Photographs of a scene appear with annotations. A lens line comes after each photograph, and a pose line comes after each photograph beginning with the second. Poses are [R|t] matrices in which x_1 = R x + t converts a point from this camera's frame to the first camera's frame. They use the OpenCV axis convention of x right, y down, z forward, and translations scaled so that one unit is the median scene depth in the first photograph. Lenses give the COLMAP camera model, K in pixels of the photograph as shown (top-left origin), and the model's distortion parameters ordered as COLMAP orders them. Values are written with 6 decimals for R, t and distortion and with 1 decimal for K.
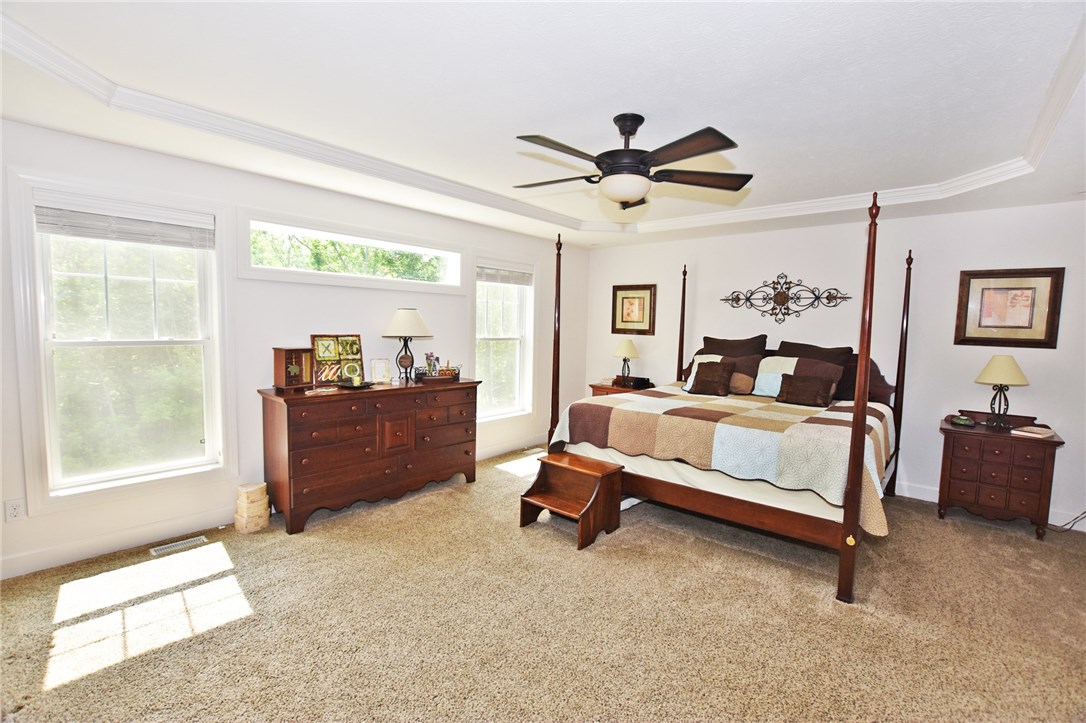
lens RADIAL K [[475.9, 0, 549.0], [0, 475.9, 361.7], [0, 0, 1]] dist [-0.031583, 0.004688]
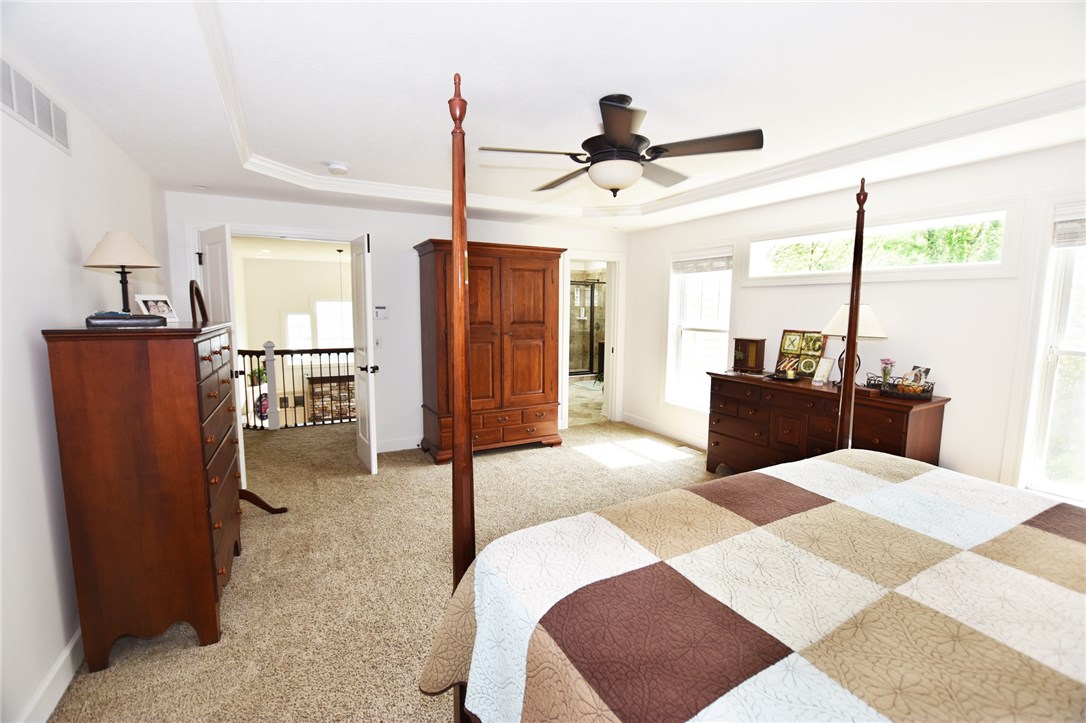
lens RADIAL K [[475.9, 0, 548.0], [0, 475.9, 360.9], [0, 0, 1]] dist [-0.031583, 0.004688]
pose [[-0.338939, 0.076105, -0.937725, 0.745764], [-0.100059, 0.988154, 0.116364, -0.055859], [0.935472, 0.133269, -0.327309, 0.819265]]
